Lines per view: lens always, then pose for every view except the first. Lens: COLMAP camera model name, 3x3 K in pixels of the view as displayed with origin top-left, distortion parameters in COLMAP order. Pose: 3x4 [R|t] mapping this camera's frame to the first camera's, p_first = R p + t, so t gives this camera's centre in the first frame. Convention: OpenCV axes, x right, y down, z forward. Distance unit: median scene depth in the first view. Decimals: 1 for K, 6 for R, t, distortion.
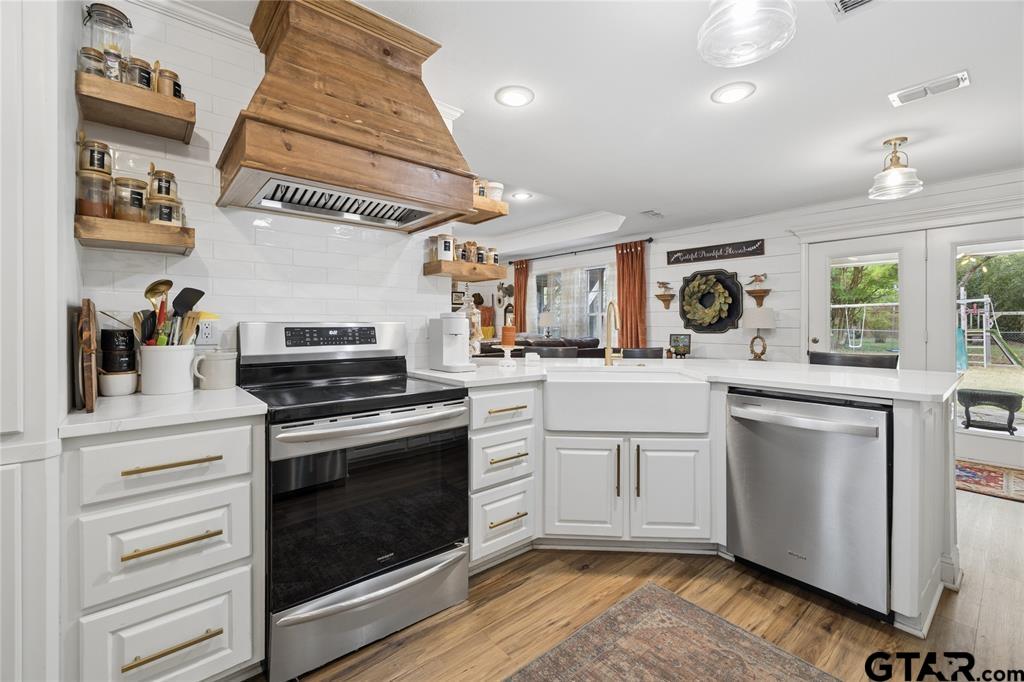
lens RADIAL K [[435.1, 0, 512.1], [0, 435.1, 333.8], [0, 0, 1]] dist [-0.000187, 0.000996]
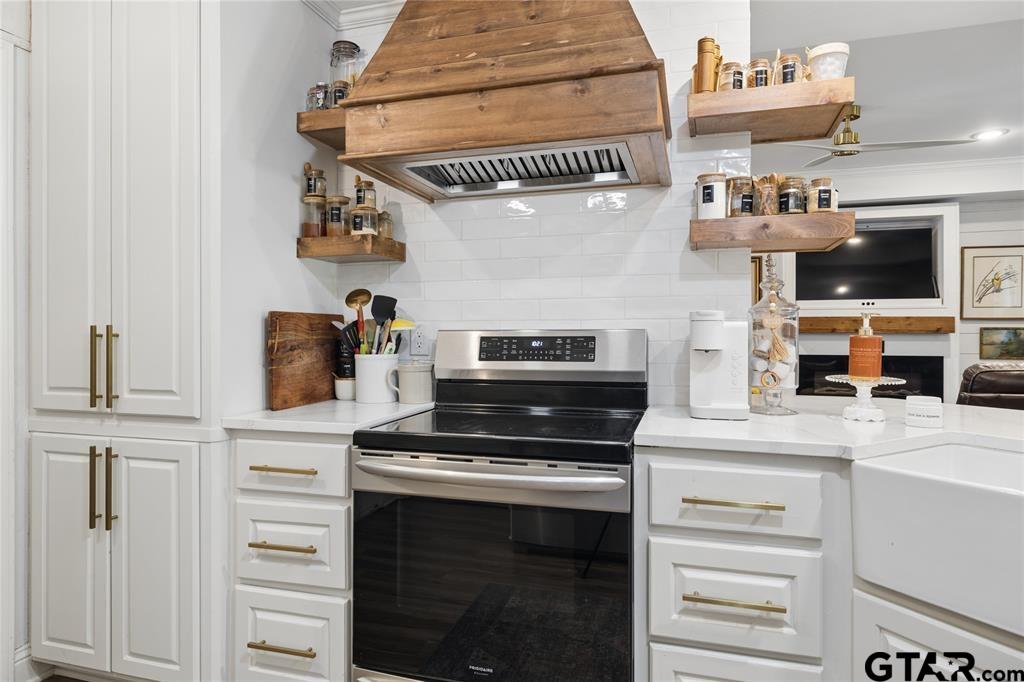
lens RADIAL K [[631.7, 0, 511.2], [0, 631.7, 336.8], [0, 0, 1]] dist [0.004709, -0.002783]
pose [[0.526345, 0.003362, -0.850264, 0.472529], [-0.015919, 0.999856, -0.005901, -0.007973], [0.850122, 0.016641, 0.526323, 0.405196]]
